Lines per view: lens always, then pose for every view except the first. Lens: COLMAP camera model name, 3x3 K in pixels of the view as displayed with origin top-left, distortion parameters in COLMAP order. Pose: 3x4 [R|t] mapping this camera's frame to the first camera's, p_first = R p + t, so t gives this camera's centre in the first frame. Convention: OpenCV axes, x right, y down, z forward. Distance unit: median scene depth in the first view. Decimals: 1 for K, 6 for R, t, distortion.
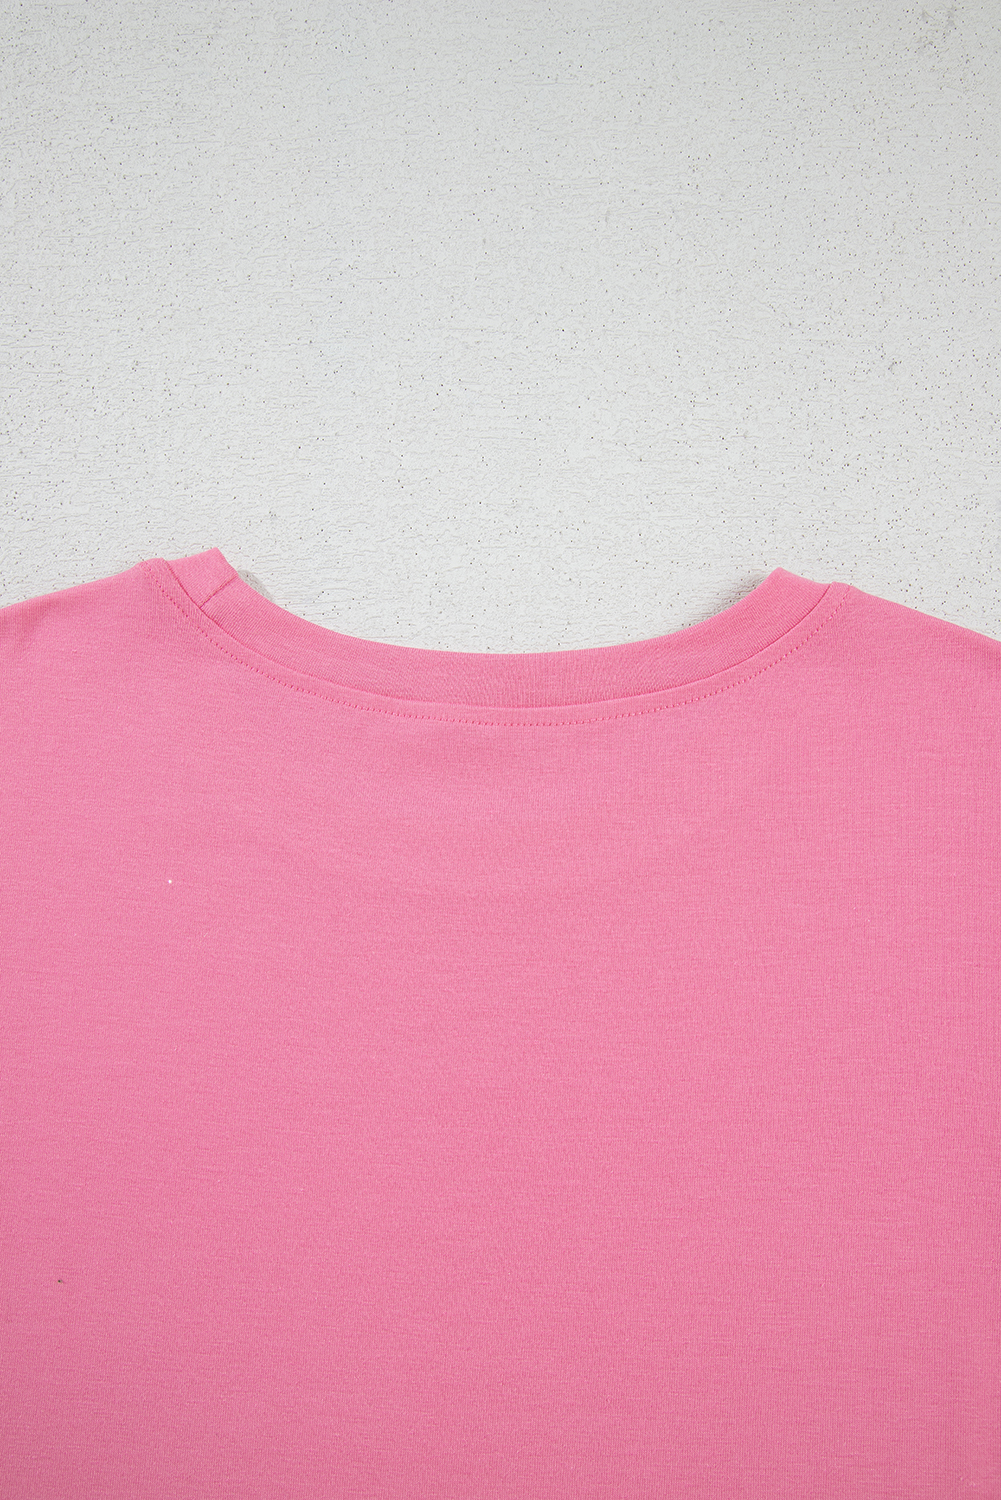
lens RADIAL K [[1455.0, 0, 501.3], [0, 1455.0, 753.9], [0, 0, 1]] dist [-0.011109, 0.000000]
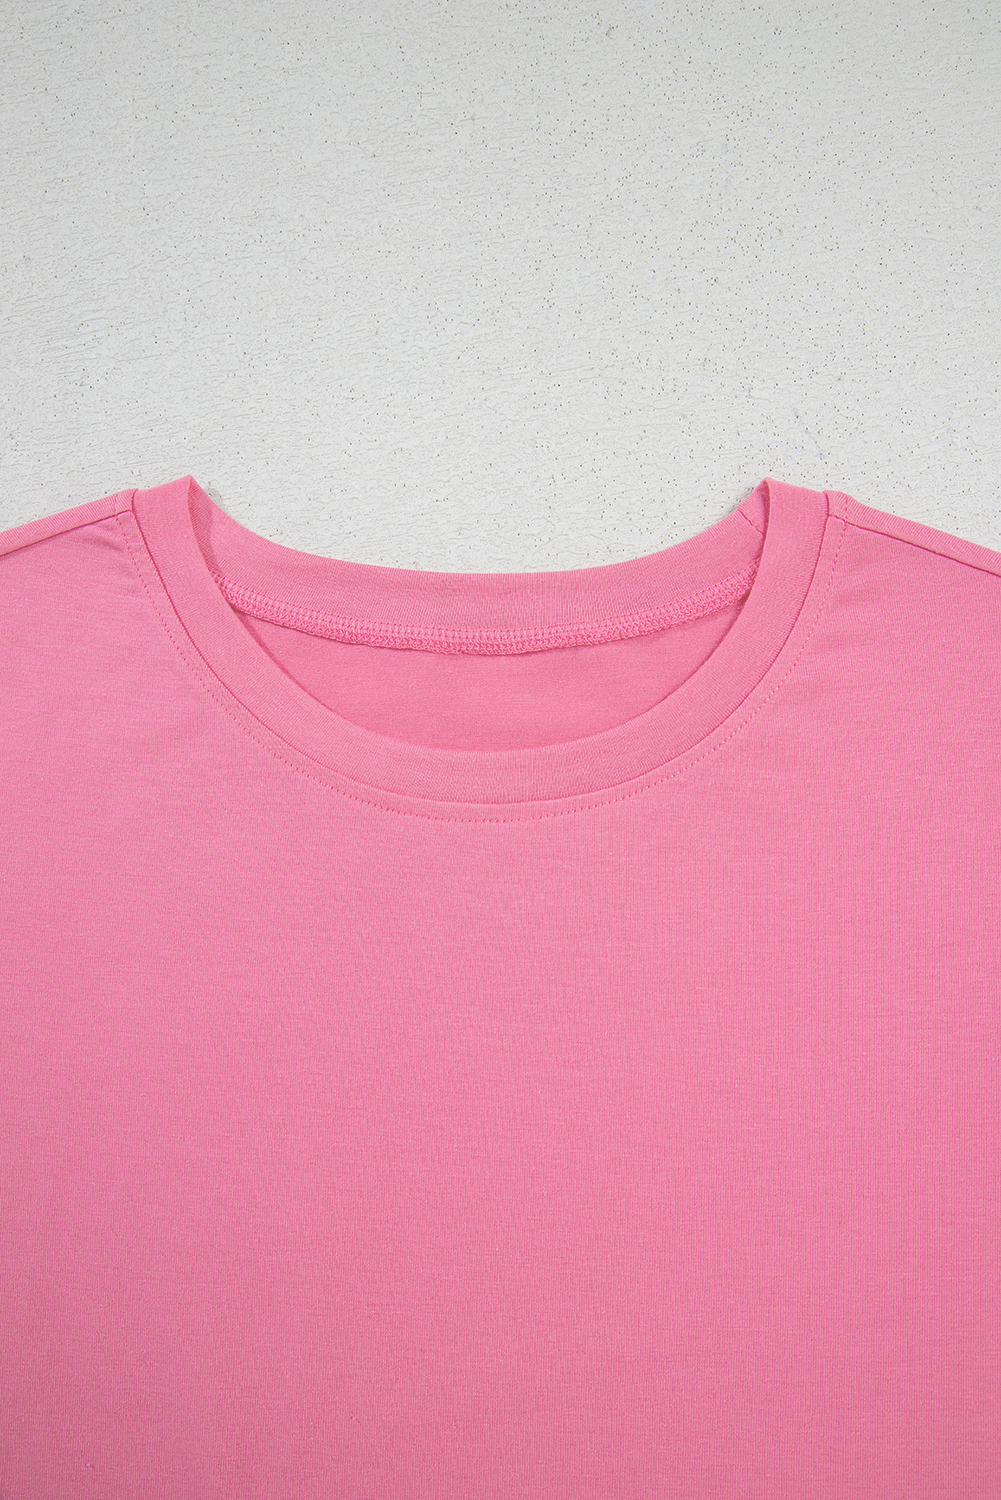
lens RADIAL K [[1455.0, 0, 502.9], [0, 1455.0, 743.4], [0, 0, 1]] dist [-0.011109, 0.000000]
pose [[0.991998, -0.125743, -0.011324, 0.144539], [0.126012, 0.991650, 0.027397, 0.189095], [0.007785, -0.028604, 0.999560, -0.027452]]
